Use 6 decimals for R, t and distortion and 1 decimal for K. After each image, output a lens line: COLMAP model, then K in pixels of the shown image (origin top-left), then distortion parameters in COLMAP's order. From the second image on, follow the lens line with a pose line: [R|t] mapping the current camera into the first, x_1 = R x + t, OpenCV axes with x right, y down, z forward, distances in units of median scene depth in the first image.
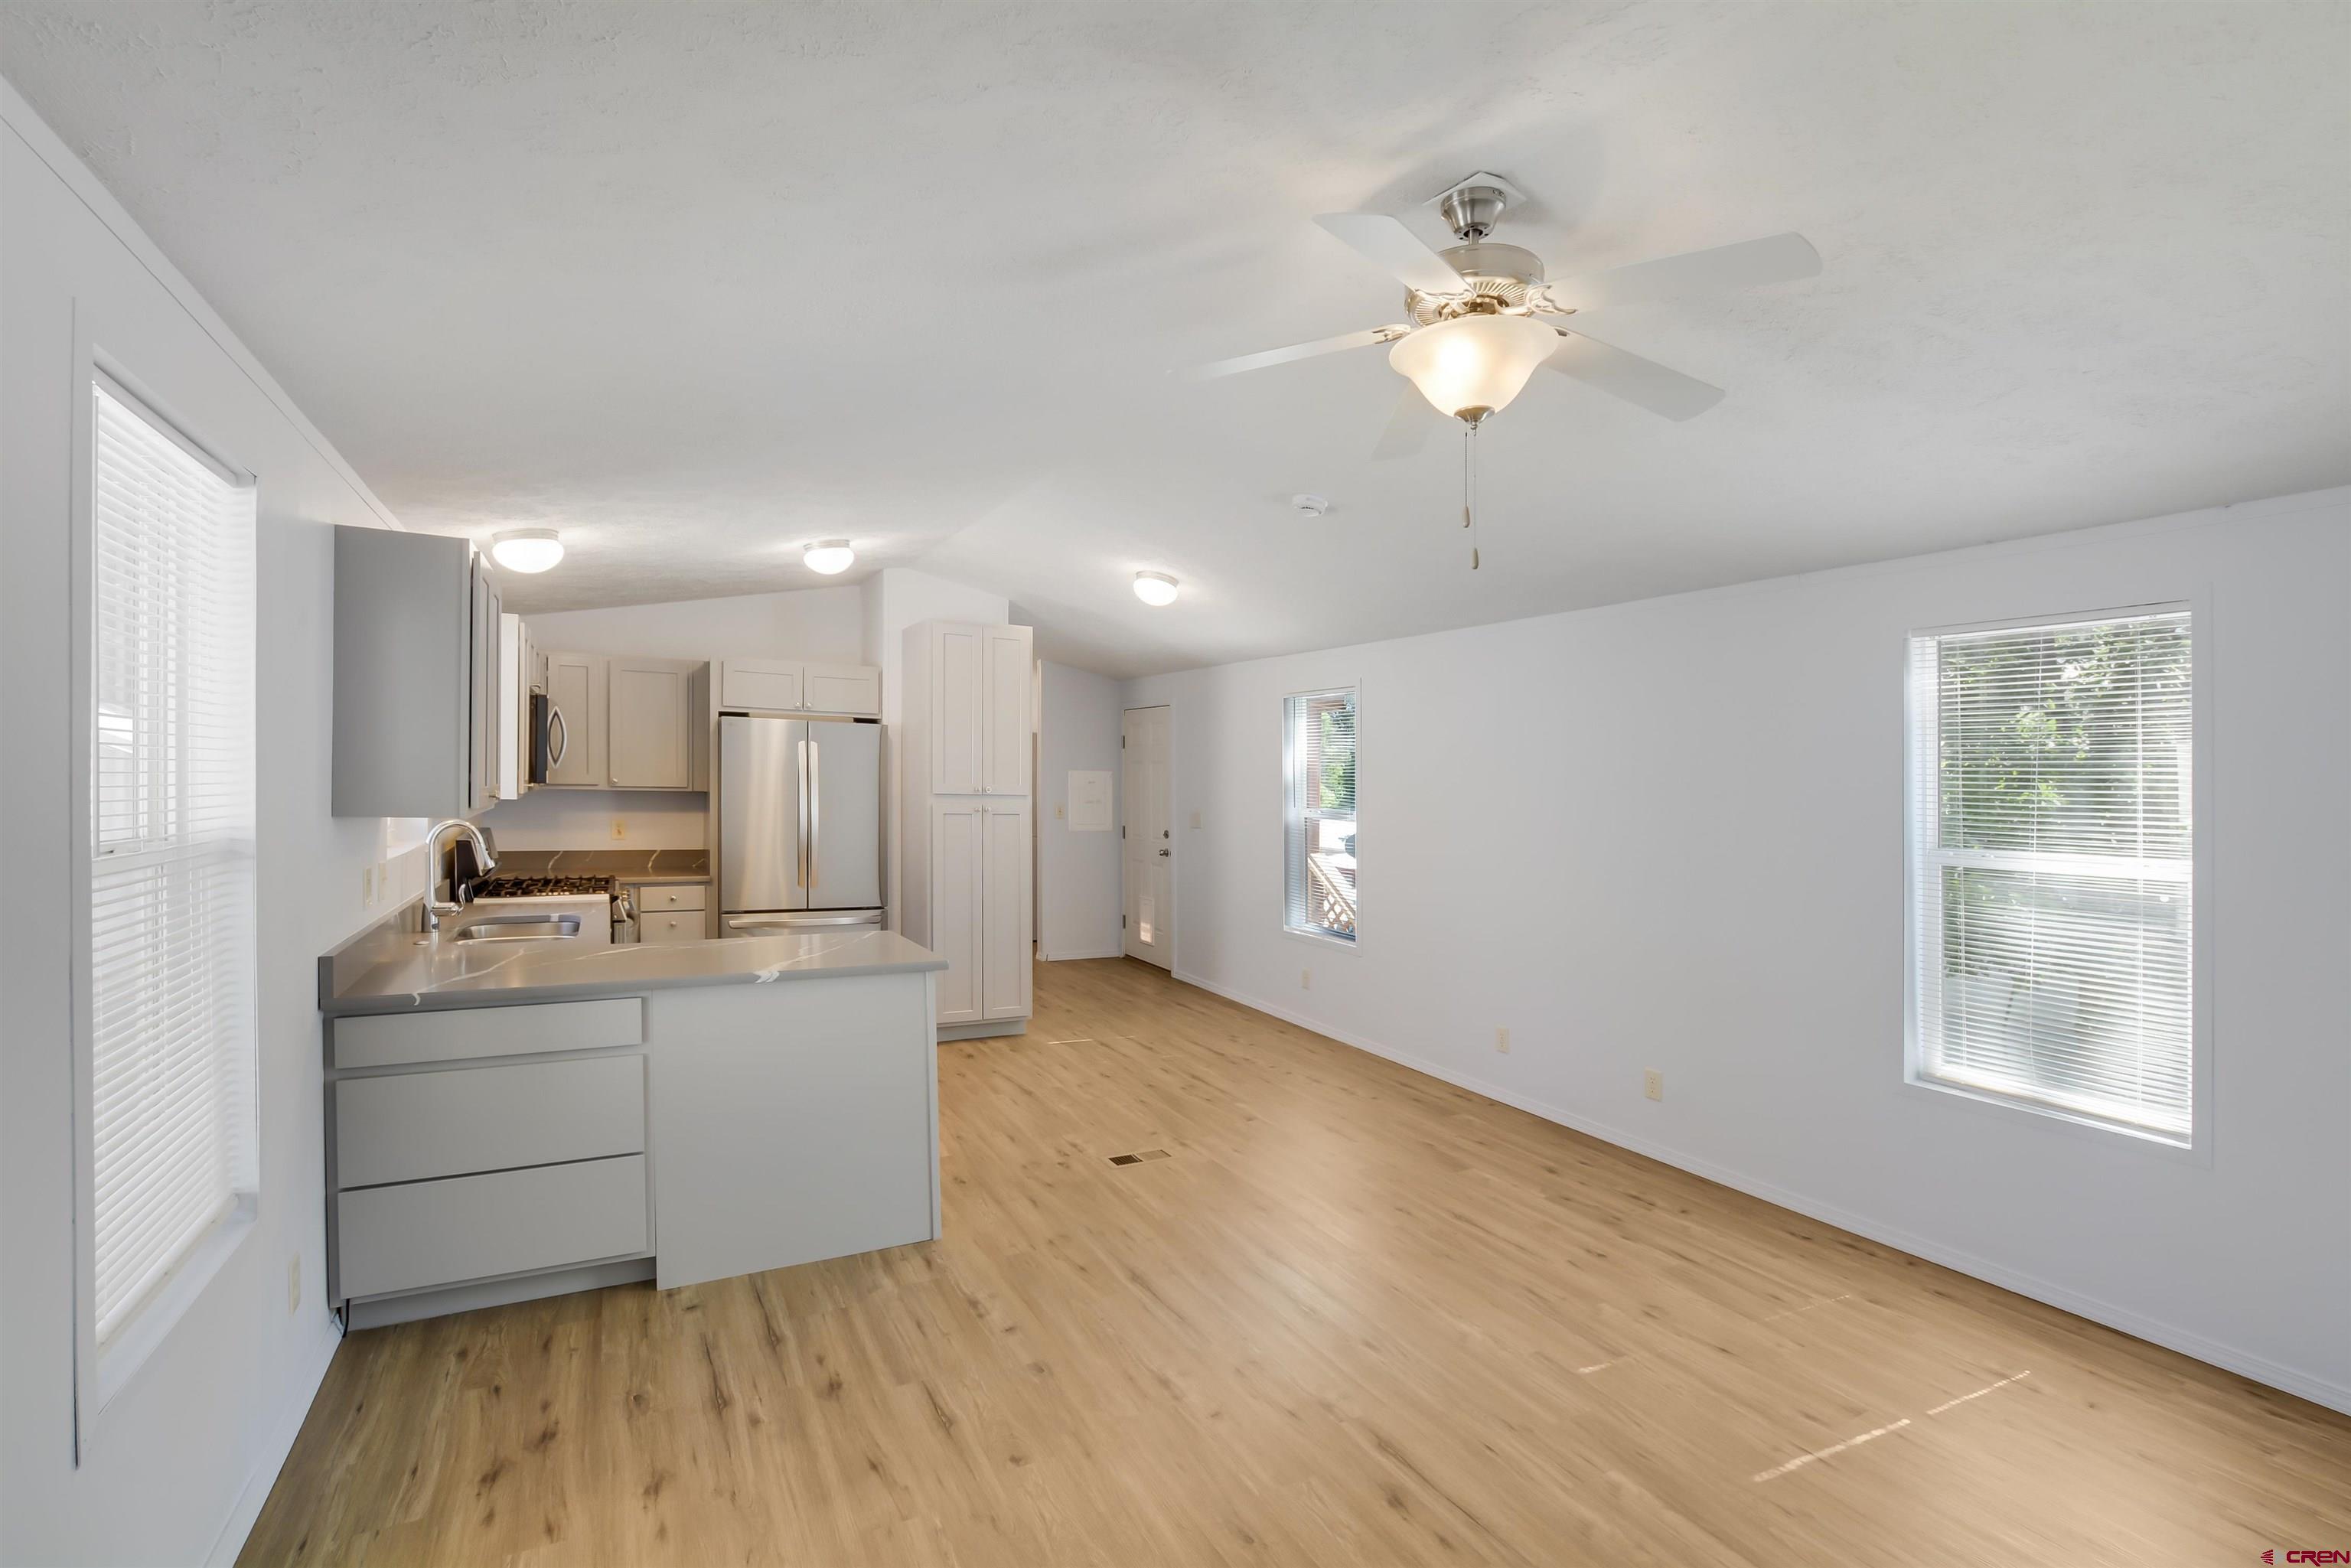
lens RADIAL K [[1039.9, 0, 1157.6], [0, 1039.9, 785.5], [0, 0, 1]] dist [-0.024519, -0.000338]
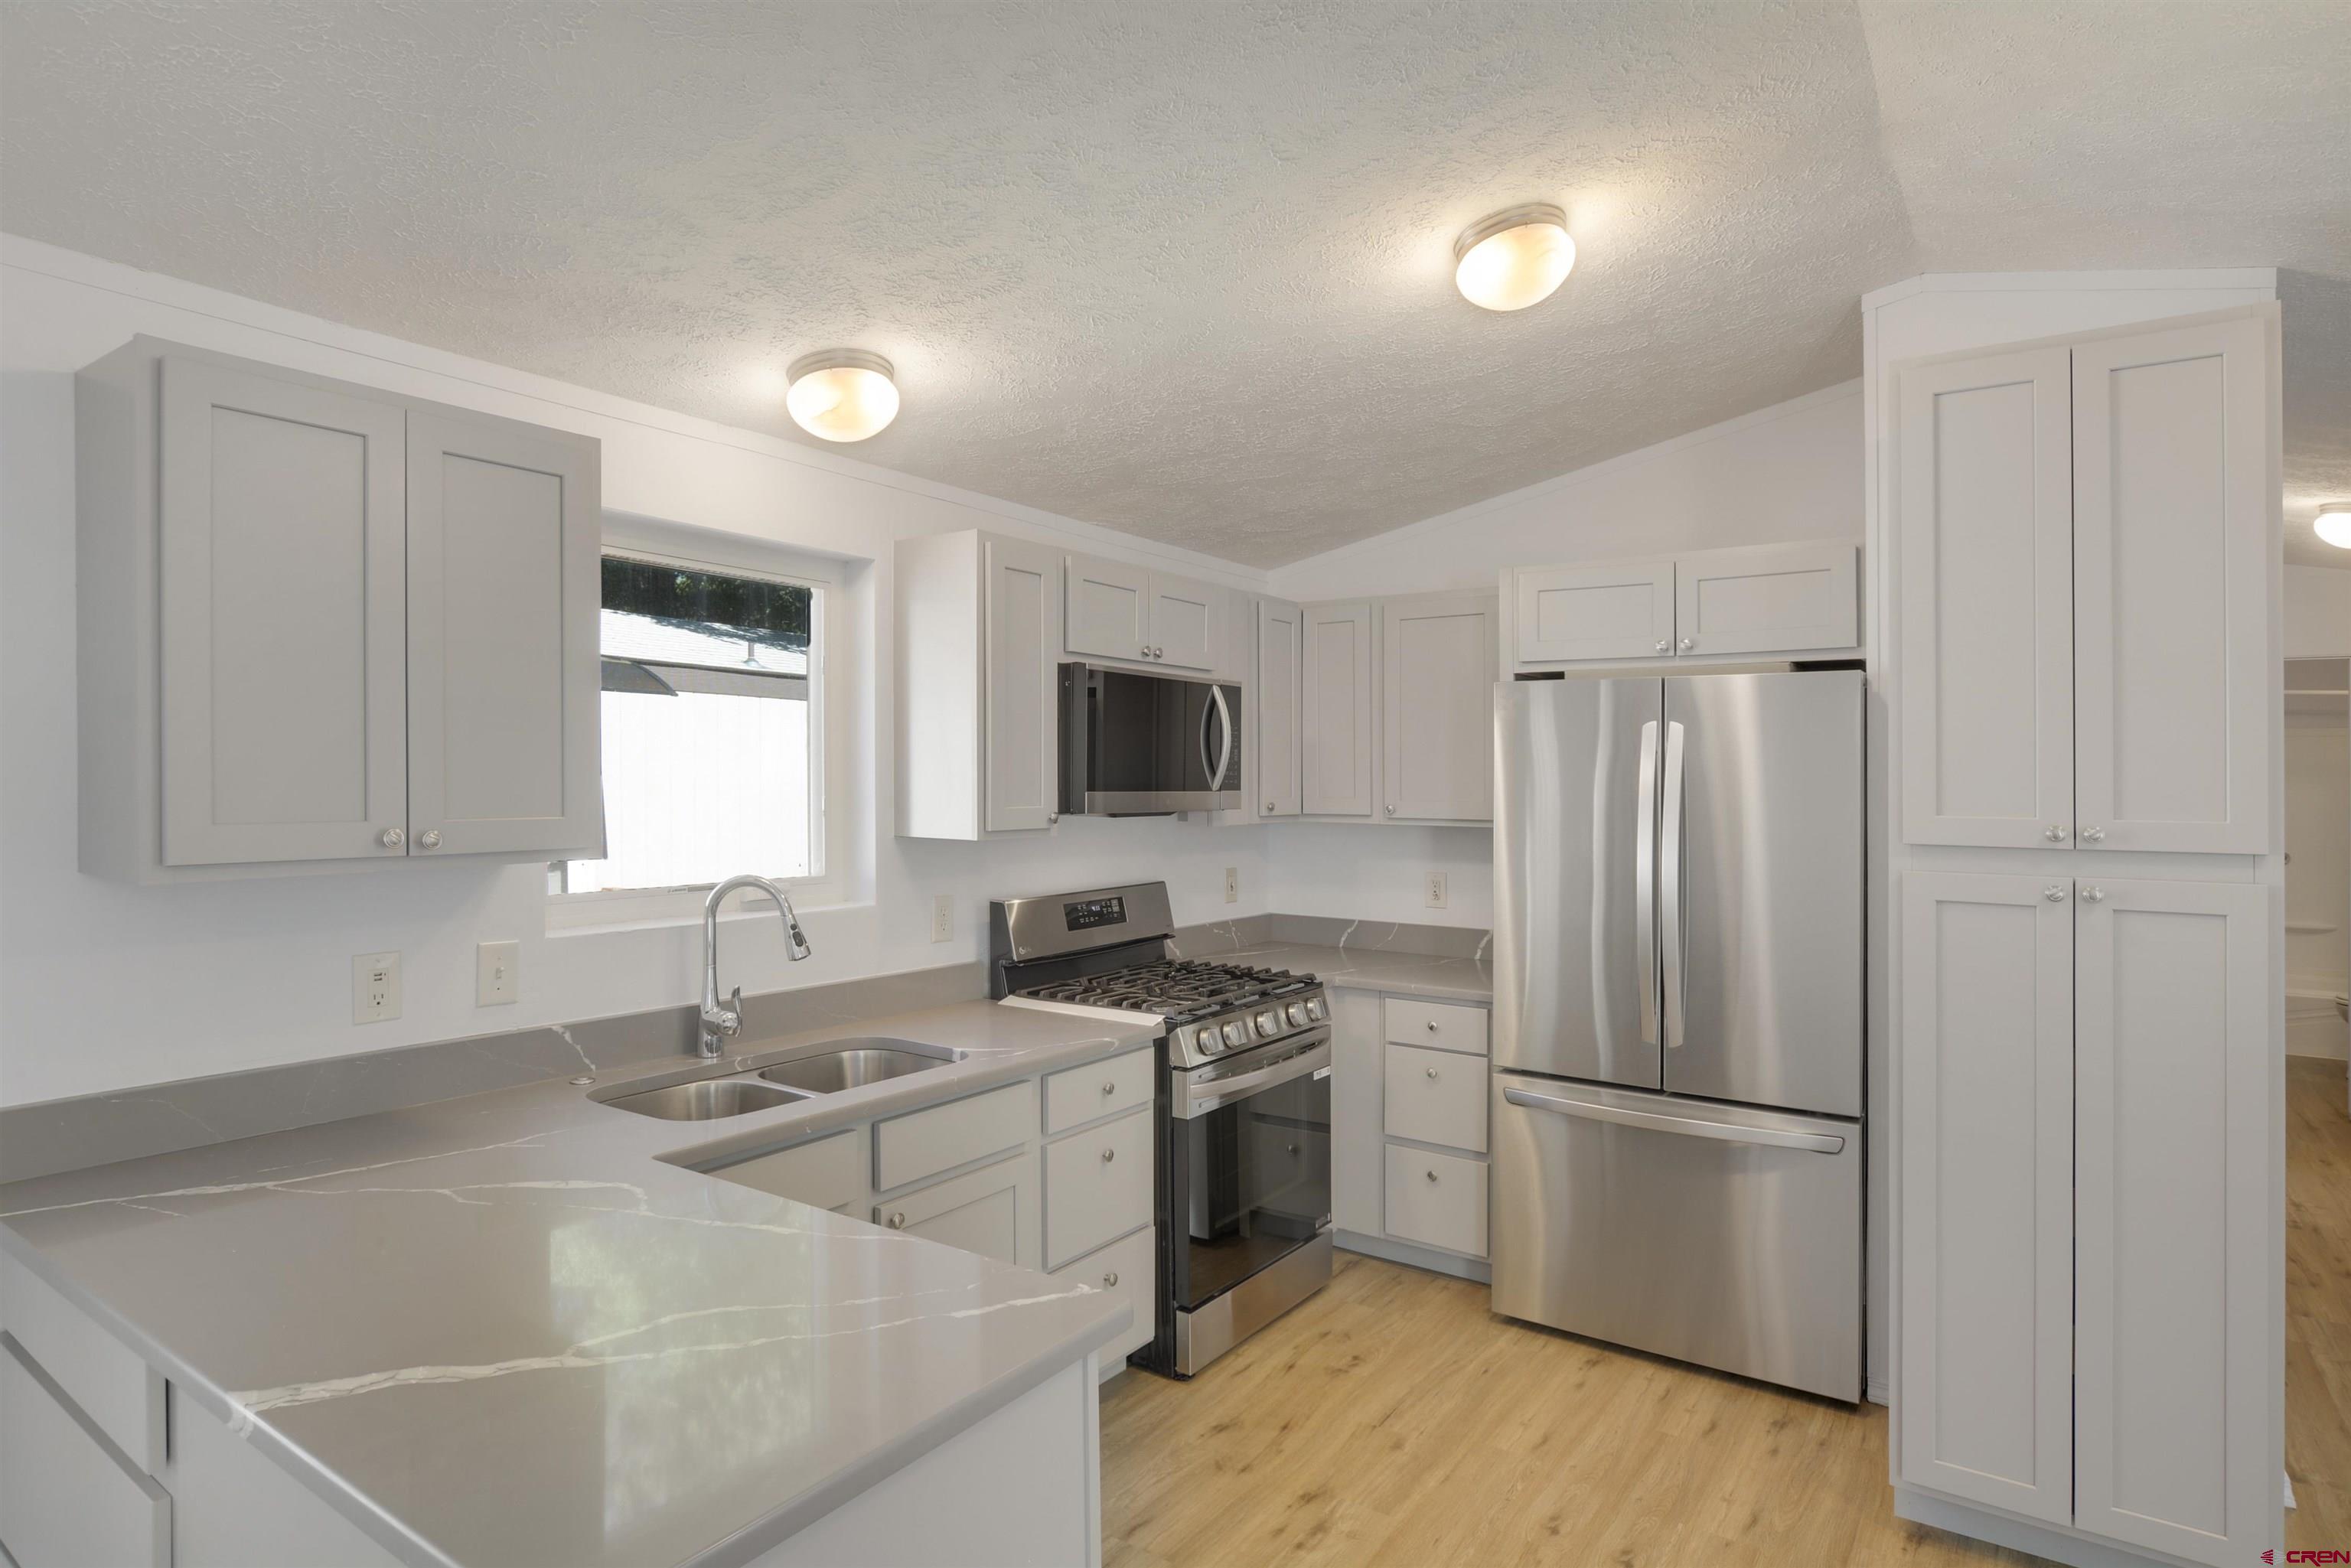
lens RADIAL K [[1261.4, 0, 1176.5], [0, 1261.4, 808.5], [0, 0, 1]] dist [-0.005547, -0.001079]
pose [[0.457197, -0.001388, -0.889364, 0.095338], [-0.001592, 0.999996, -0.002379, -0.004602], [0.889364, 0.002503, 0.457193, 0.942442]]
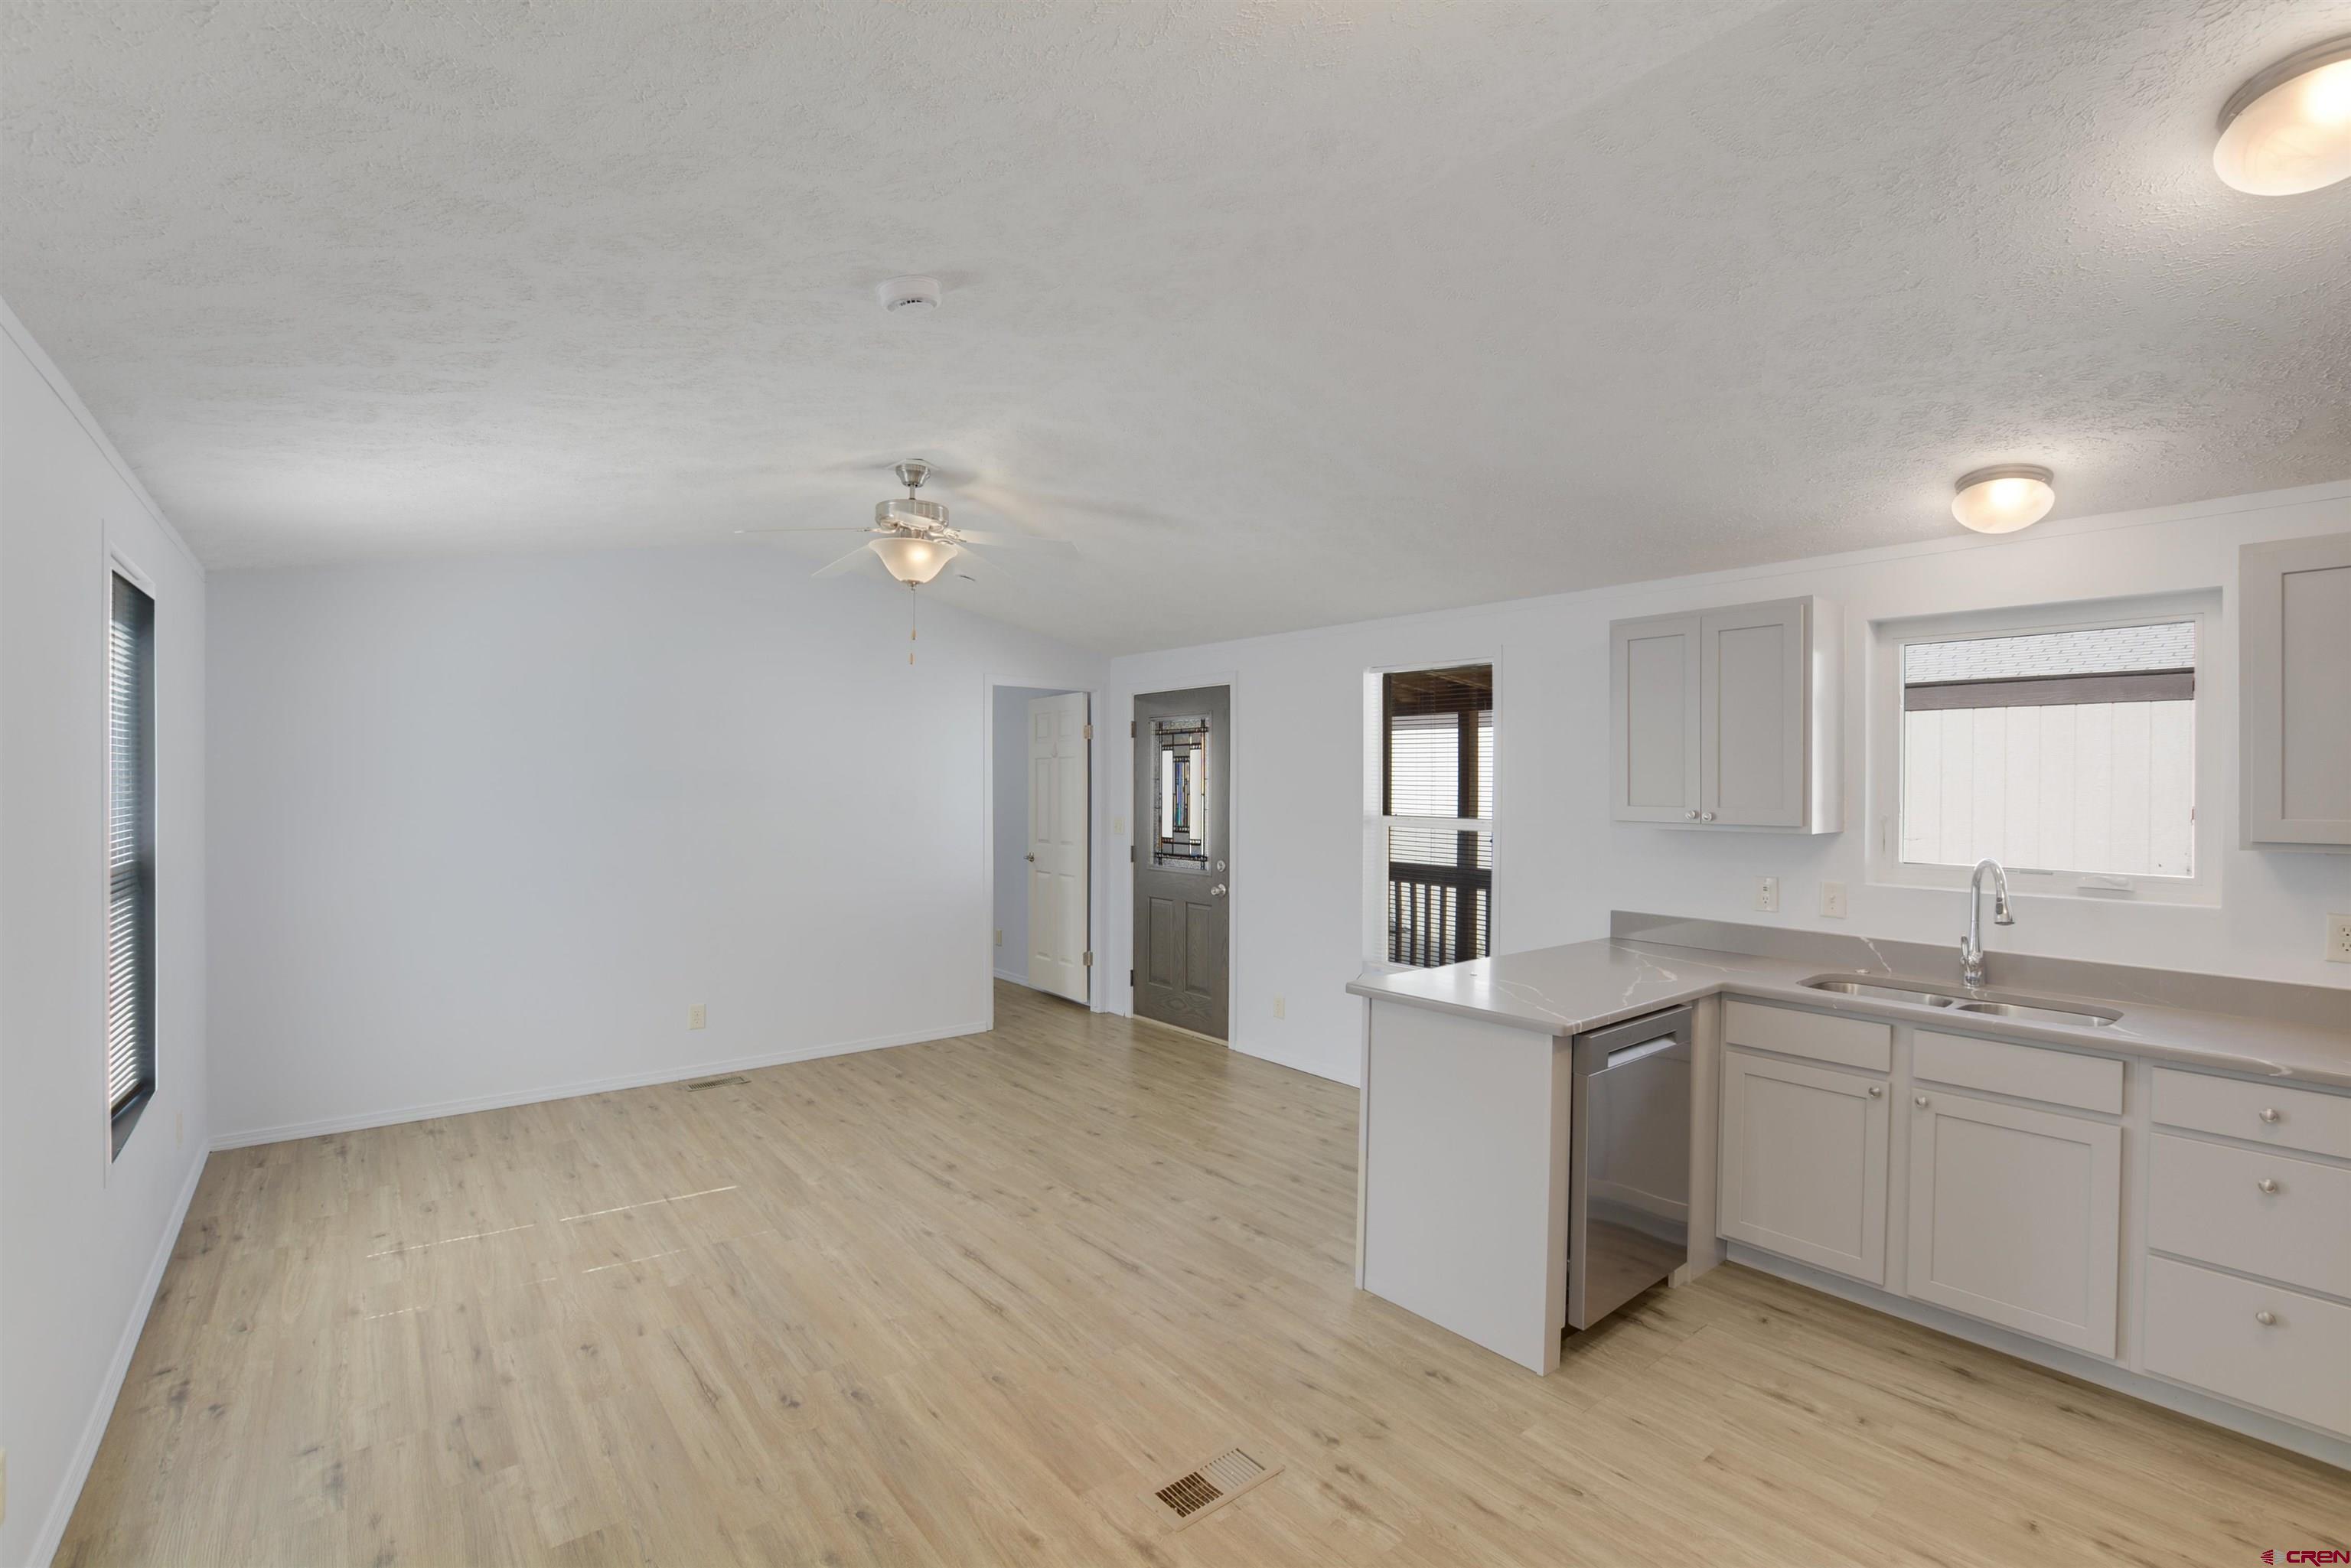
lens RADIAL K [[1039.9, 0, 1157.6], [0, 1039.9, 785.5], [0, 0, 1]] dist [-0.024519, -0.000338]
pose [[-0.982129, -0.033345, -0.185229, 0.144198], [-0.034263, 0.999411, 0.001755, -0.005458], [0.185062, 0.008070, -0.982694, 1.790091]]
